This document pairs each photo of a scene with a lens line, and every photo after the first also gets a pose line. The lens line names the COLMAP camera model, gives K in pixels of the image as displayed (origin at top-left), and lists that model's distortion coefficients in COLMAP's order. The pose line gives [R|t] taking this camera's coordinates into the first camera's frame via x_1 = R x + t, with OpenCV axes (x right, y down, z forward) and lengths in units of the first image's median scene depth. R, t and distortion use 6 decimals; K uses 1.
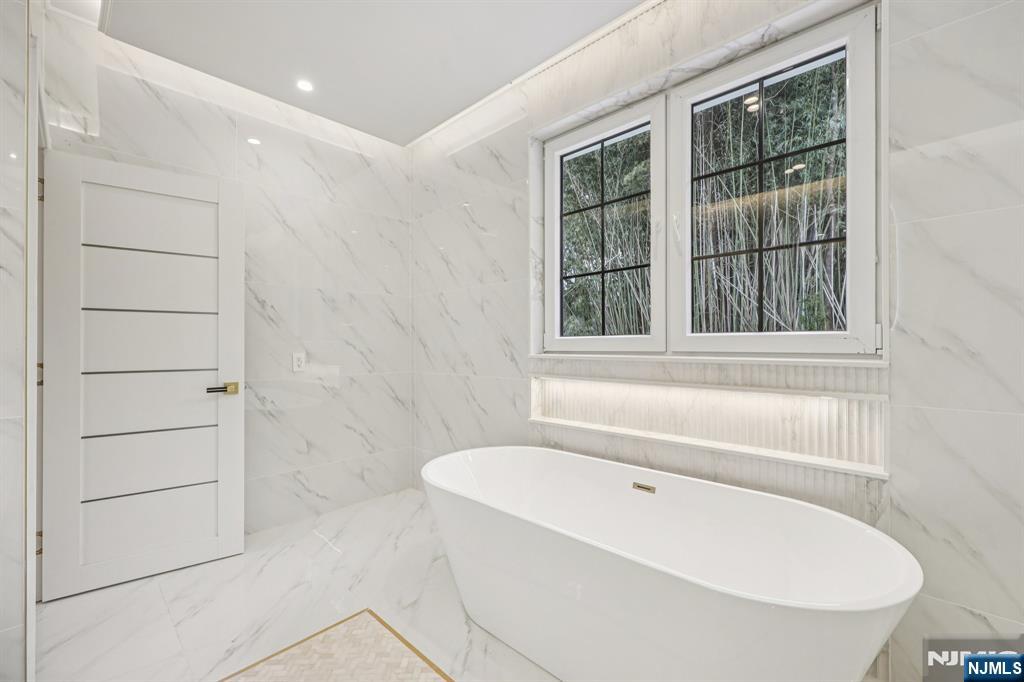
lens RADIAL K [[421.6, 0, 512.8], [0, 421.6, 342.0], [0, 0, 1]] dist [-0.000515, -0.000118]
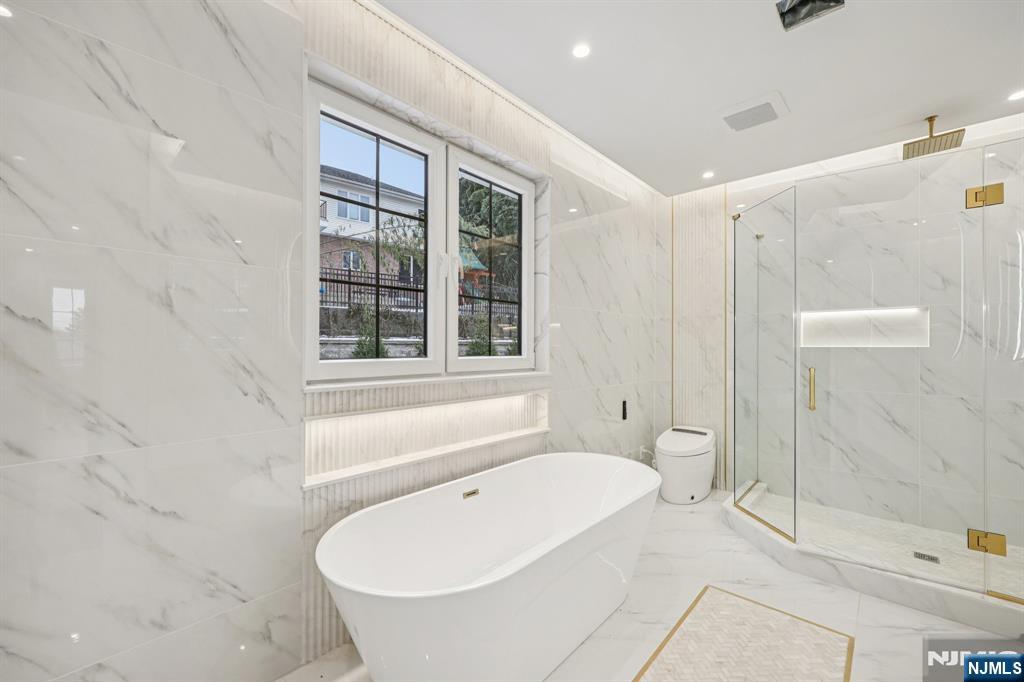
lens RADIAL K [[429.9, 0, 514.7], [0, 429.9, 348.8], [0, 0, 1]] dist [0.000156, 0.000110]
pose [[-0.040232, 0.005413, 0.999176, -0.798023], [-0.006005, 0.999966, -0.005659, -0.036665], [-0.999172, -0.006228, -0.040198, 0.869307]]
